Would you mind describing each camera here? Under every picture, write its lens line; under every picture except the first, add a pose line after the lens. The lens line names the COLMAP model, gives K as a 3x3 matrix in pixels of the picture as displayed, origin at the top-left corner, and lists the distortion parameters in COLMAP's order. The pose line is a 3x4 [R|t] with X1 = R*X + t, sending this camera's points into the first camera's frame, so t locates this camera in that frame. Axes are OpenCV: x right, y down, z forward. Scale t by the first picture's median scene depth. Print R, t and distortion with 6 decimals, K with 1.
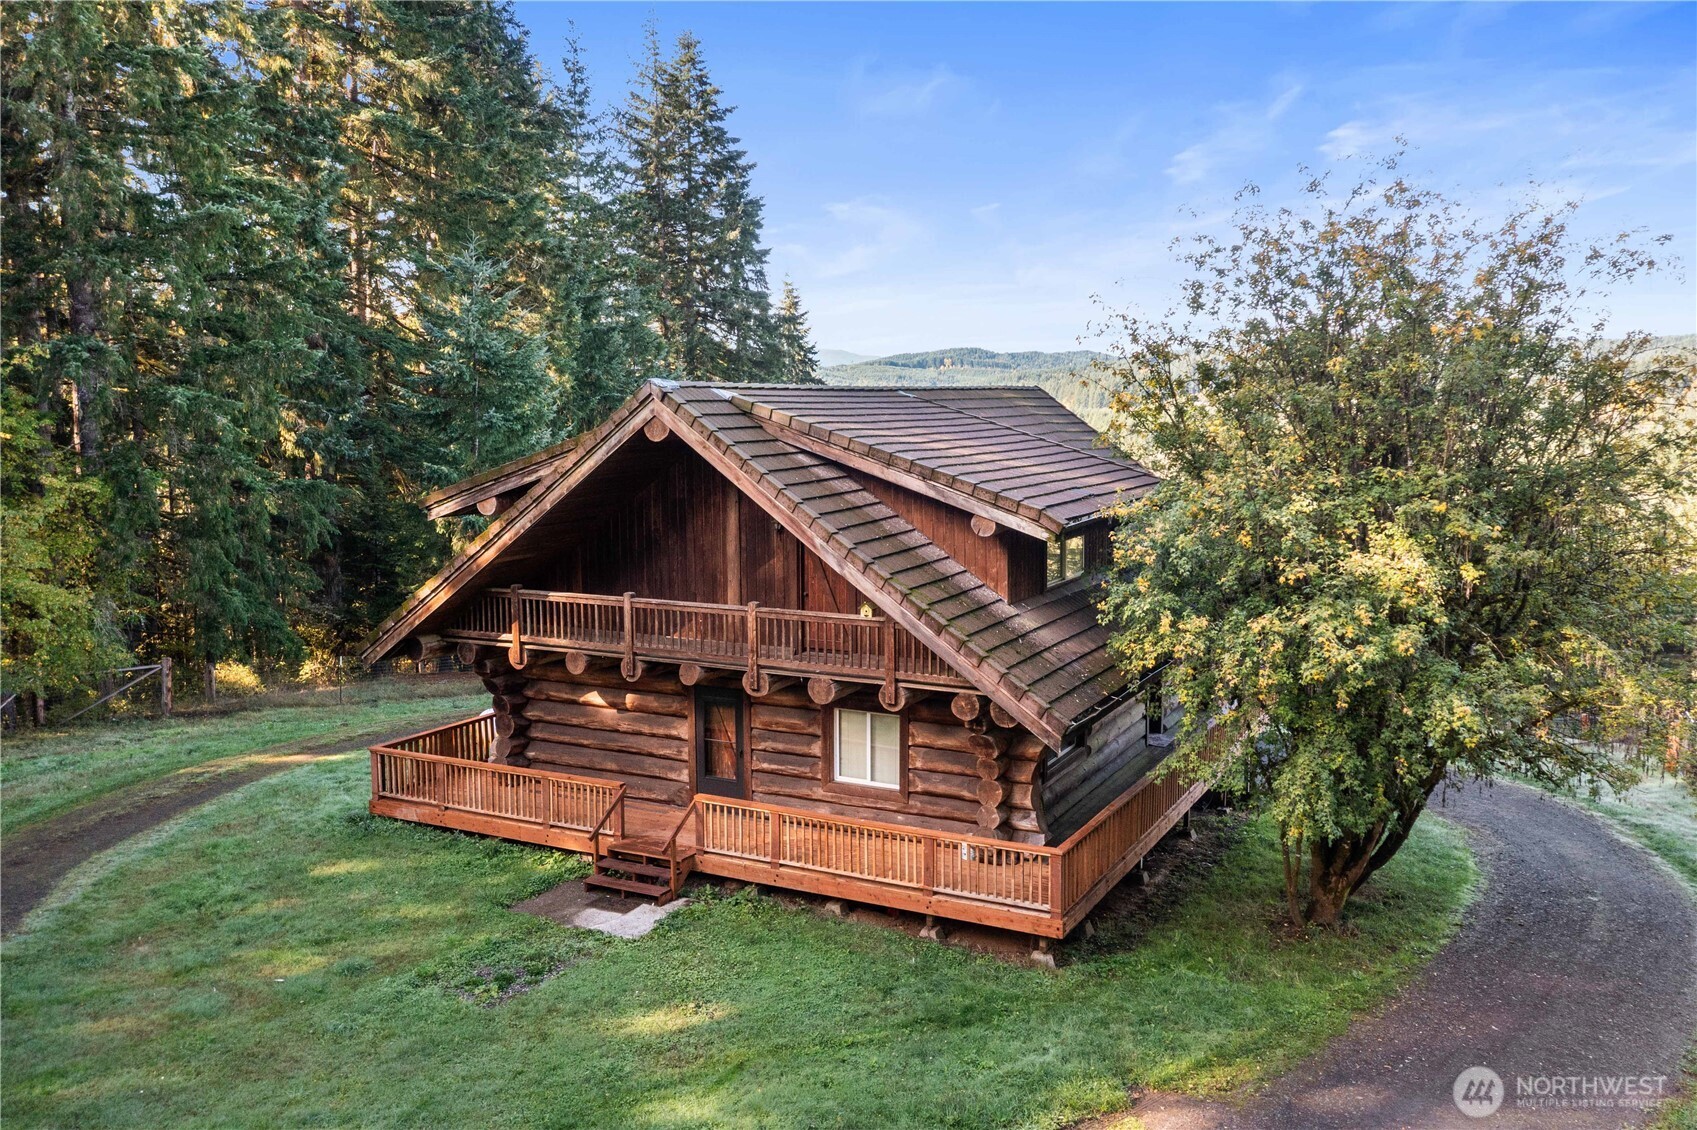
lens RADIAL K [[1381.0, 0, 848.5], [0, 1381.0, 565.0], [0, 0, 1]] dist [-0.000348, 0.002119]
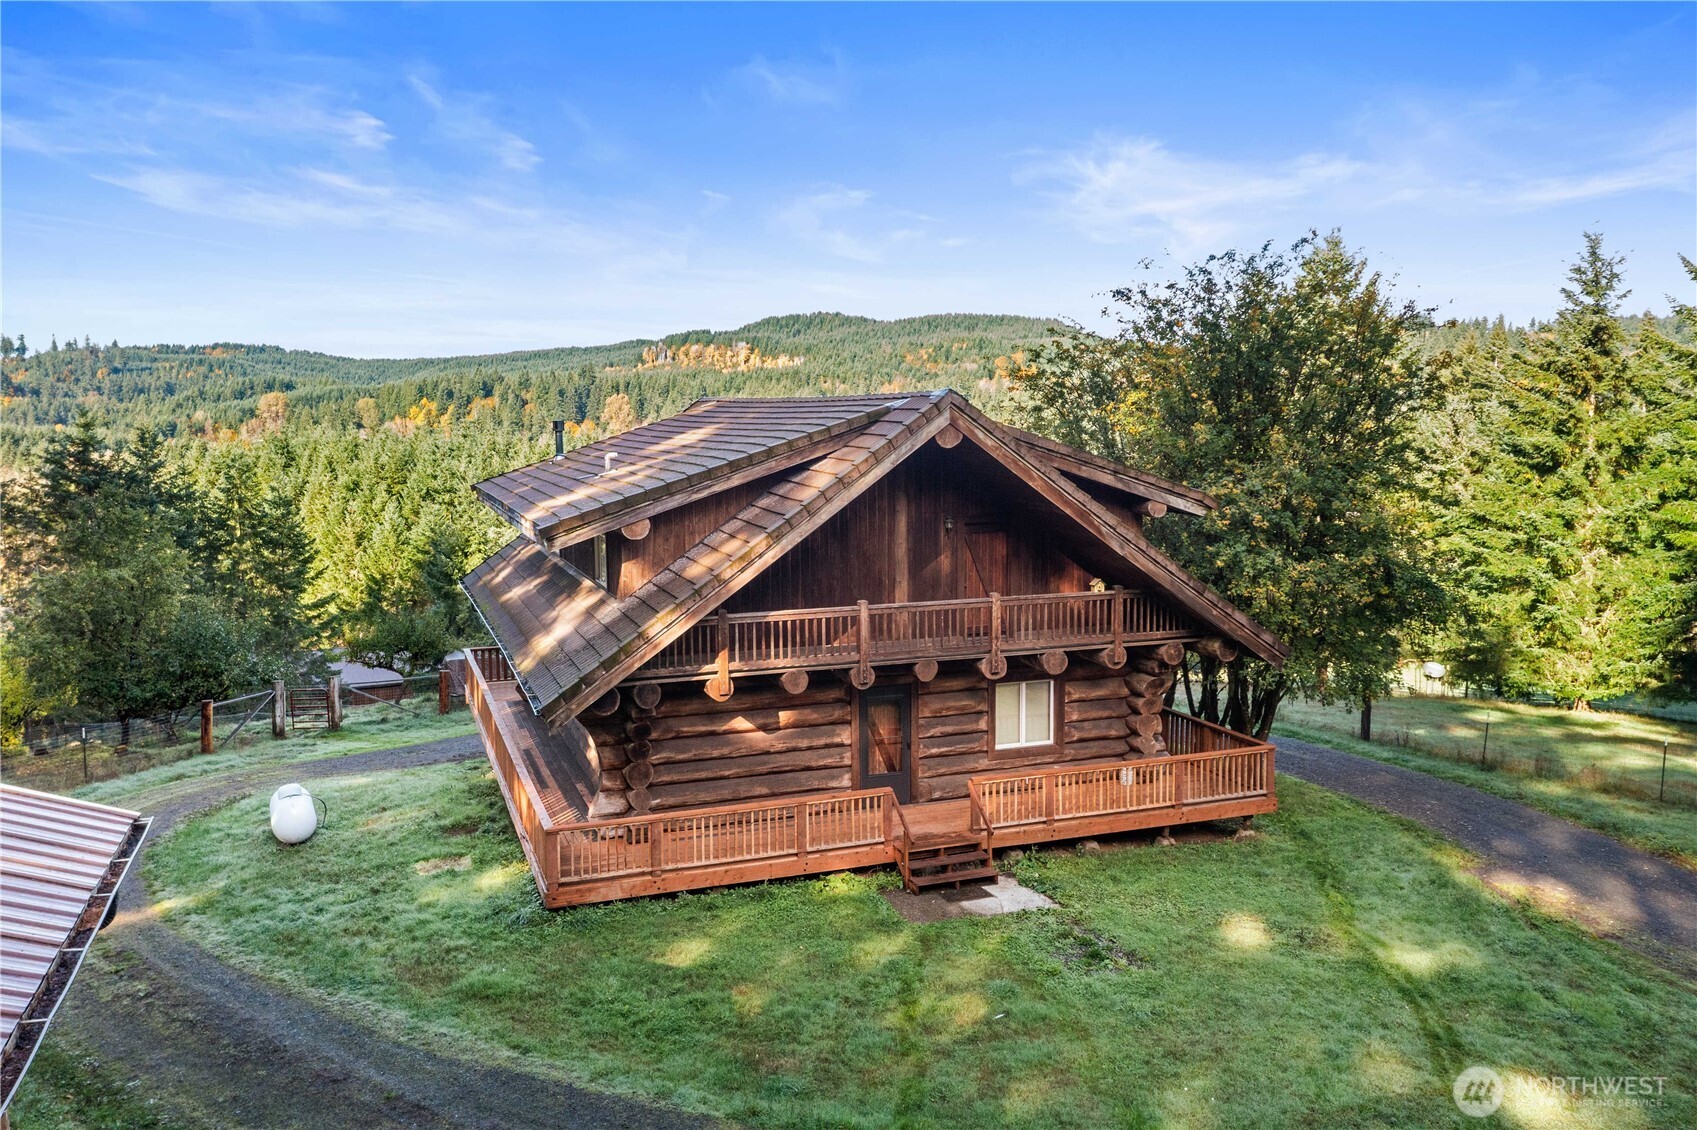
lens RADIAL K [[1381.0, 0, 848.5], [0, 1381.0, 565.0], [0, 0, 1]] dist [-0.000348, 0.002119]
pose [[0.669820, -0.085706, 0.737561, -0.900400], [0.093678, 0.995133, 0.030563, -0.037422], [-0.736591, 0.048621, 0.674589, 0.327166]]
